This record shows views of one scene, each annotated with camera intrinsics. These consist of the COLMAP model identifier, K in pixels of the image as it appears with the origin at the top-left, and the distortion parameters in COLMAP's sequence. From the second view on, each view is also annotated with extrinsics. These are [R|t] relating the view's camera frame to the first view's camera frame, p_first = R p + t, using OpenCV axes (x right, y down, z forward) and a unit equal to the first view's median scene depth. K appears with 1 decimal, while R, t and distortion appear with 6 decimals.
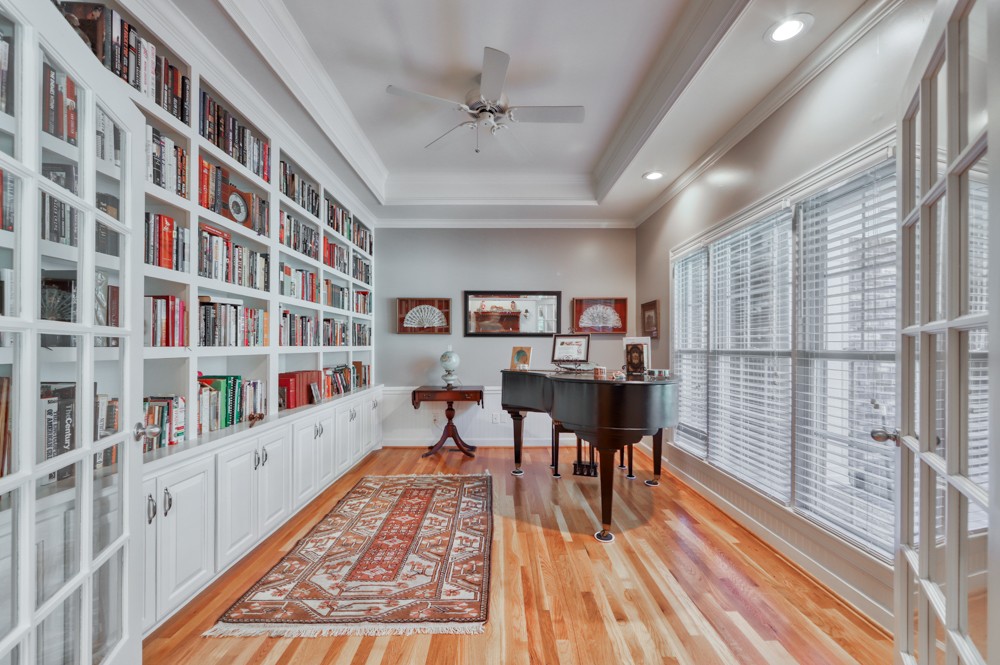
lens RADIAL K [[398.1, 0, 497.7], [0, 398.1, 346.1], [0, 0, 1]] dist [-0.000801, -0.000120]
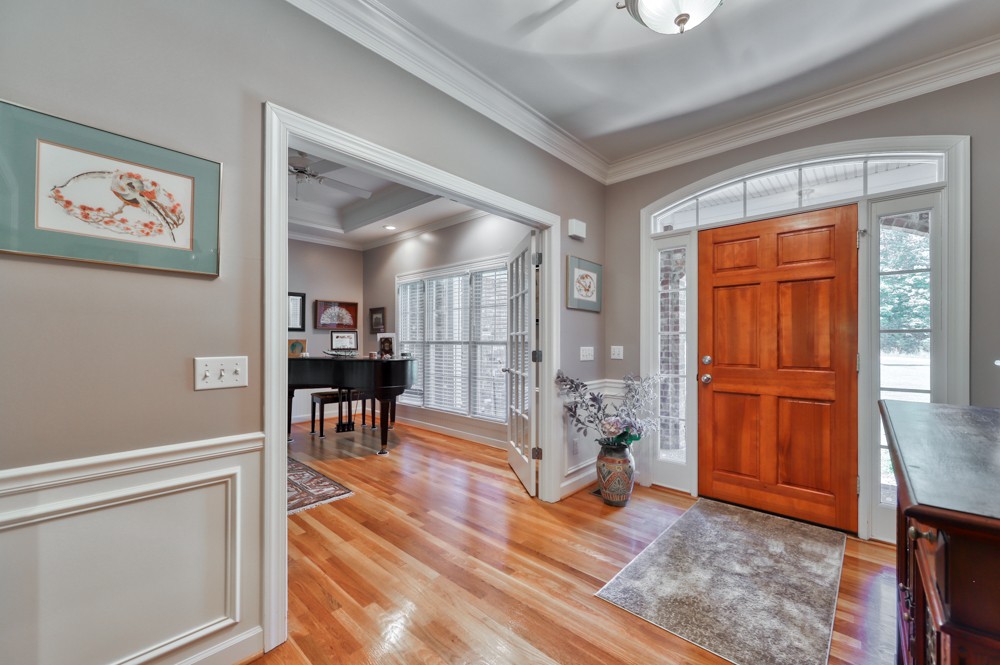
lens RADIAL K [[398.1, 0, 497.7], [0, 398.1, 346.1], [0, 0, 1]] dist [-0.000801, -0.000120]
pose [[0.688585, -0.013604, 0.725028, -0.605259], [-0.000027, 0.999824, 0.018786, -0.001550], [-0.725156, -0.012955, 0.688463, -0.495168]]
